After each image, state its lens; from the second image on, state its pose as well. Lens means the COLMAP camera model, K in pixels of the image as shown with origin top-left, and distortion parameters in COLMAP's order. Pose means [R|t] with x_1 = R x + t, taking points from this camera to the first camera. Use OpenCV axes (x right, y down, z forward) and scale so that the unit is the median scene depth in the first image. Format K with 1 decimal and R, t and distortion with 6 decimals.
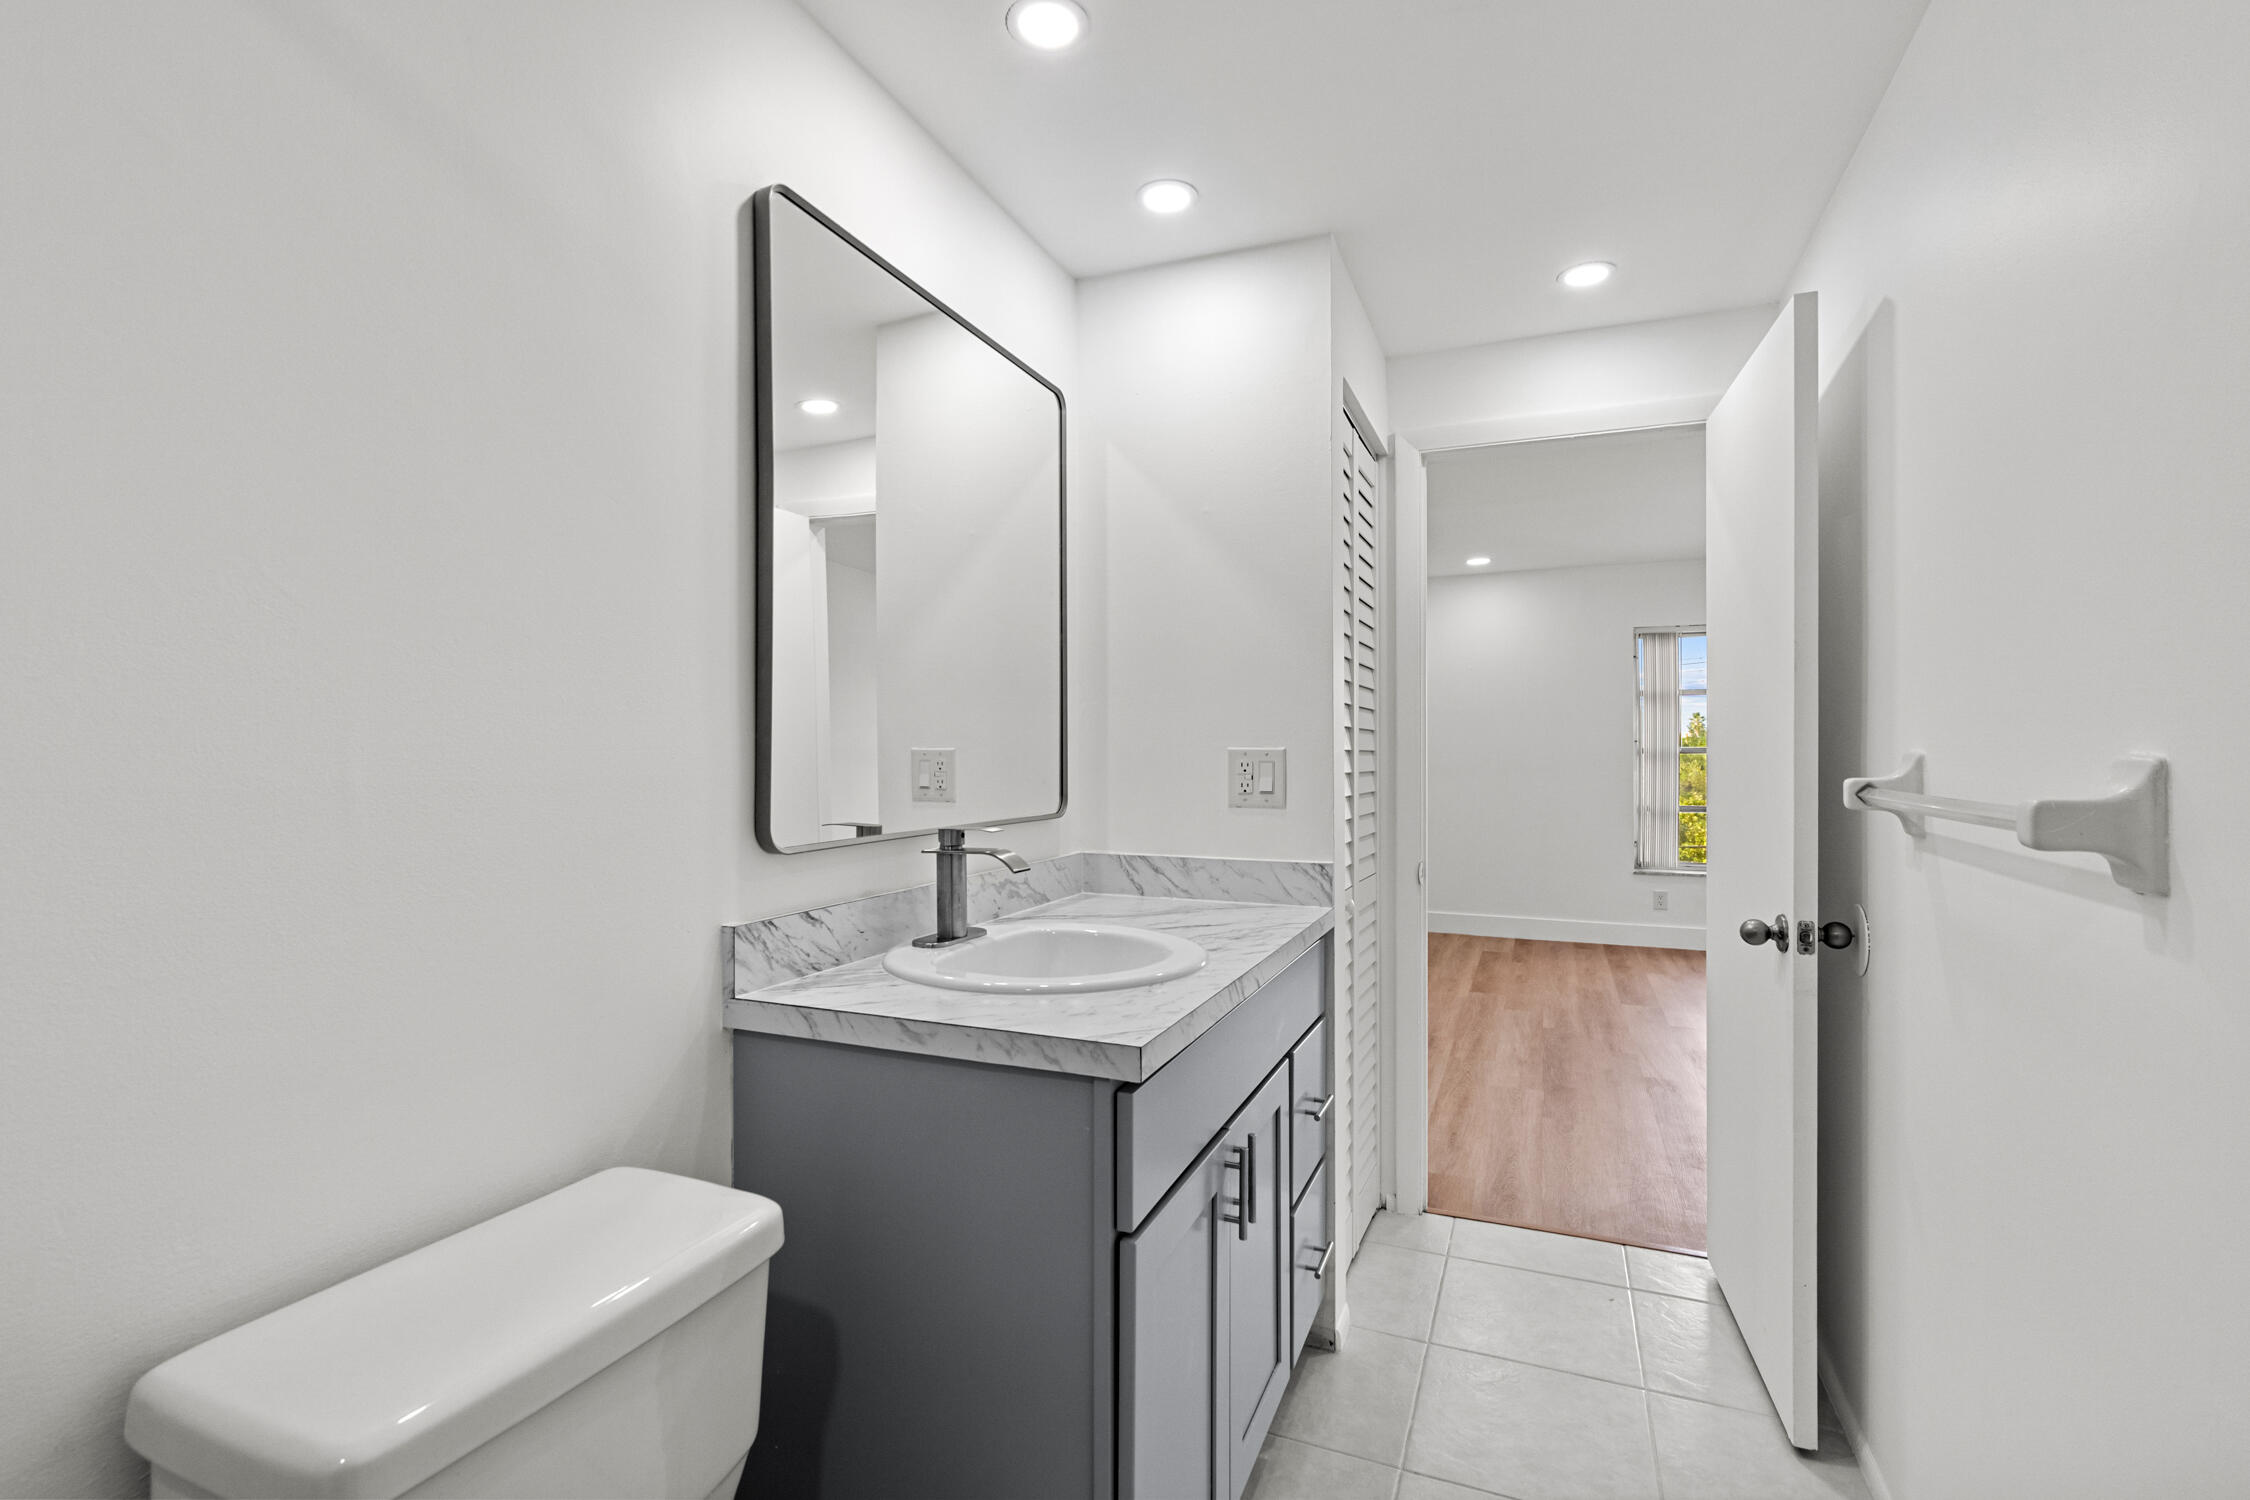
lens RADIAL K [[1022.5, 0, 1119.9], [0, 1022.5, 749.8], [0, 0, 1]] dist [-0.002790, 0.000455]
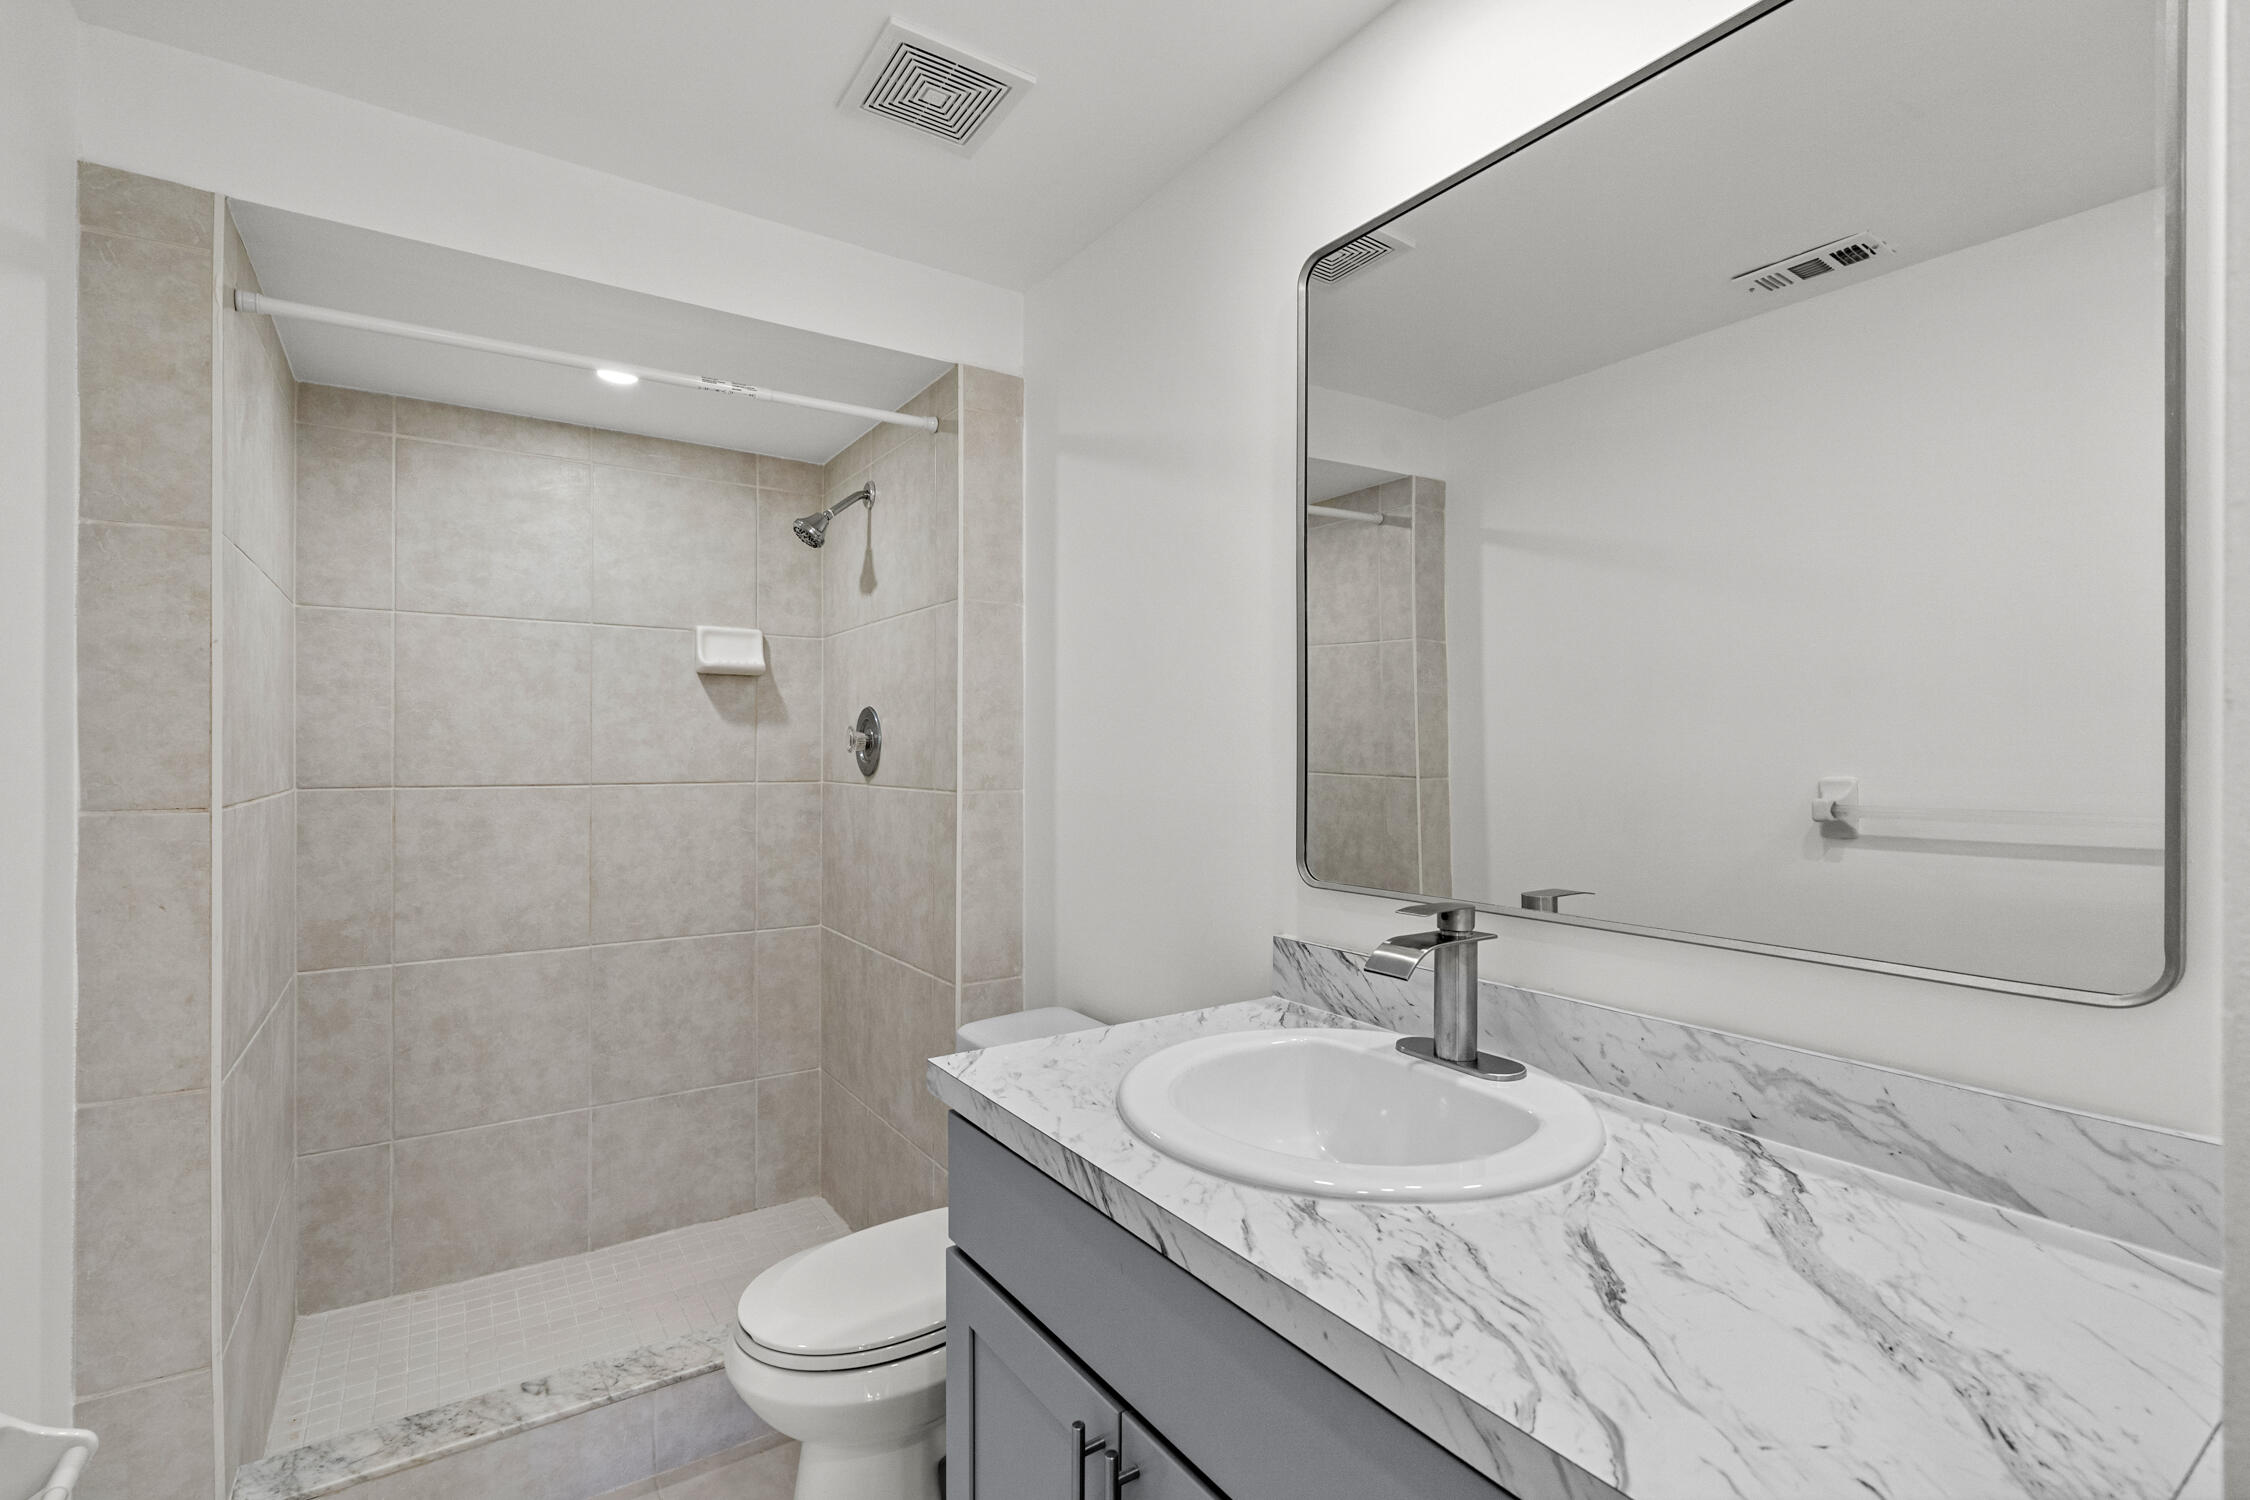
lens RADIAL K [[1022.5, 0, 1119.9], [0, 1022.5, 749.8], [0, 0, 1]] dist [-0.002790, 0.000455]
pose [[-0.549233, -0.001086, -0.835669, 0.304262], [0.002785, 0.999991, -0.003130, -0.016624], [0.835665, -0.004046, -0.549225, 0.646620]]
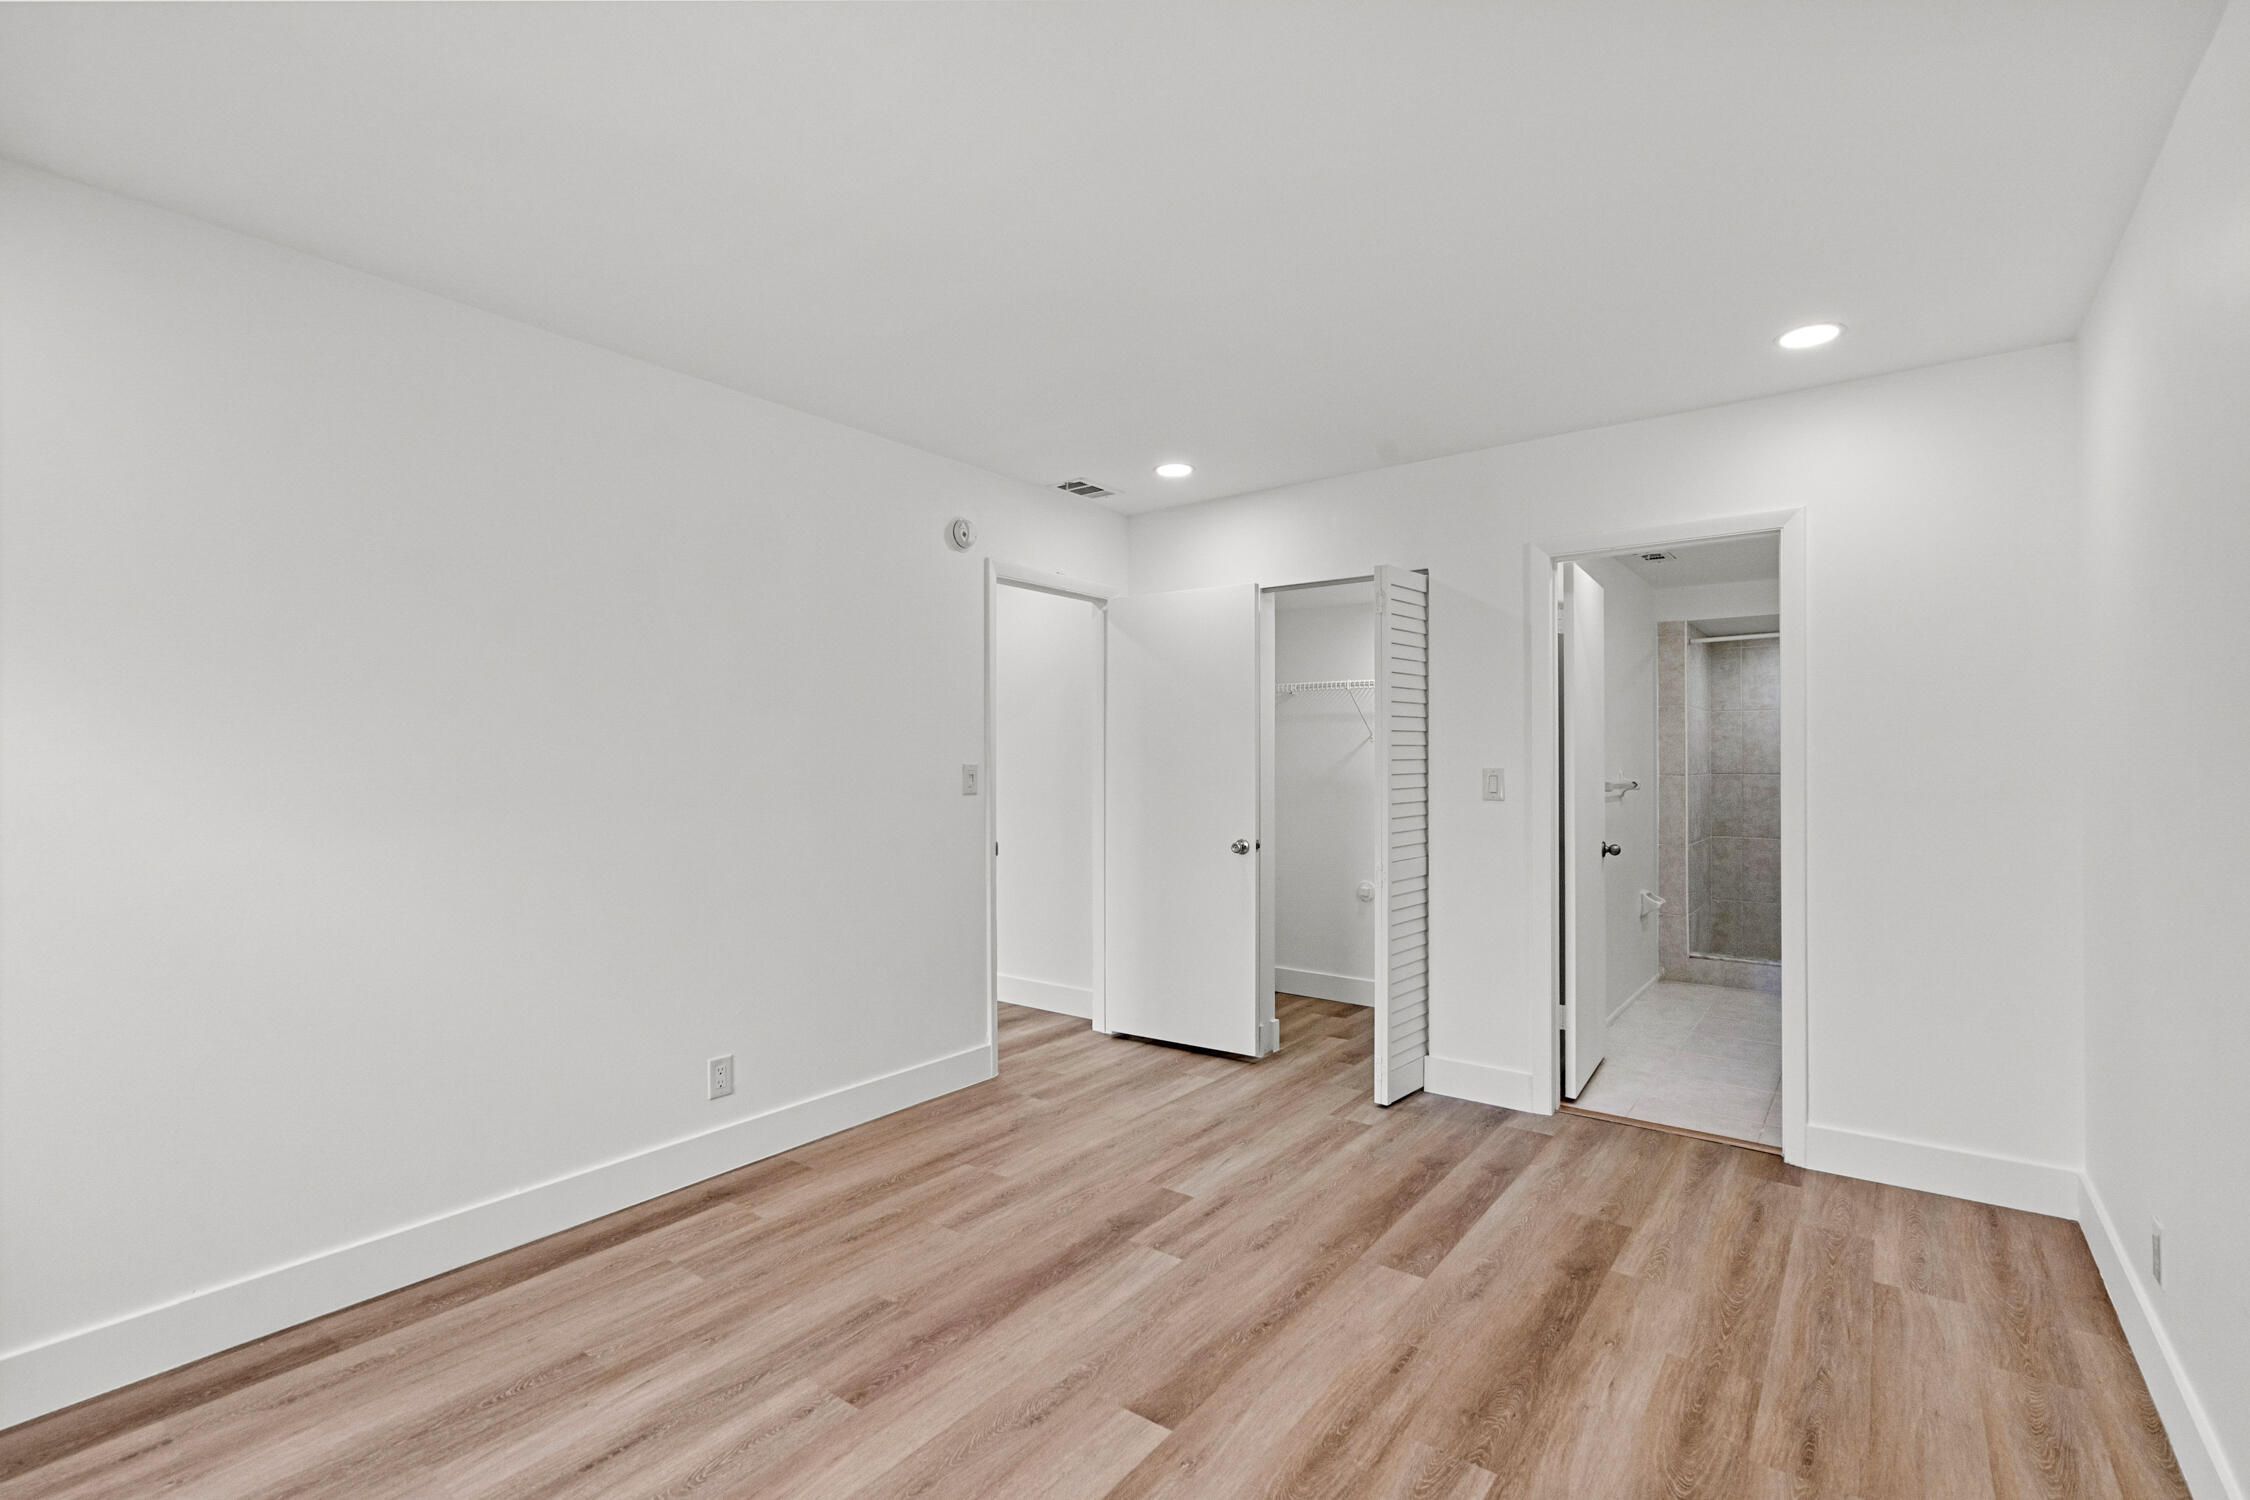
lens RADIAL K [[1022.5, 0, 1119.9], [0, 1022.5, 749.8], [0, 0, 1]] dist [-0.002790, 0.000455]
pose [[-0.969030, 0.002421, 0.246933, 0.708082], [-0.001452, 0.999879, -0.015498, -0.007614], [-0.246940, -0.015376, -0.968909, 2.206861]]
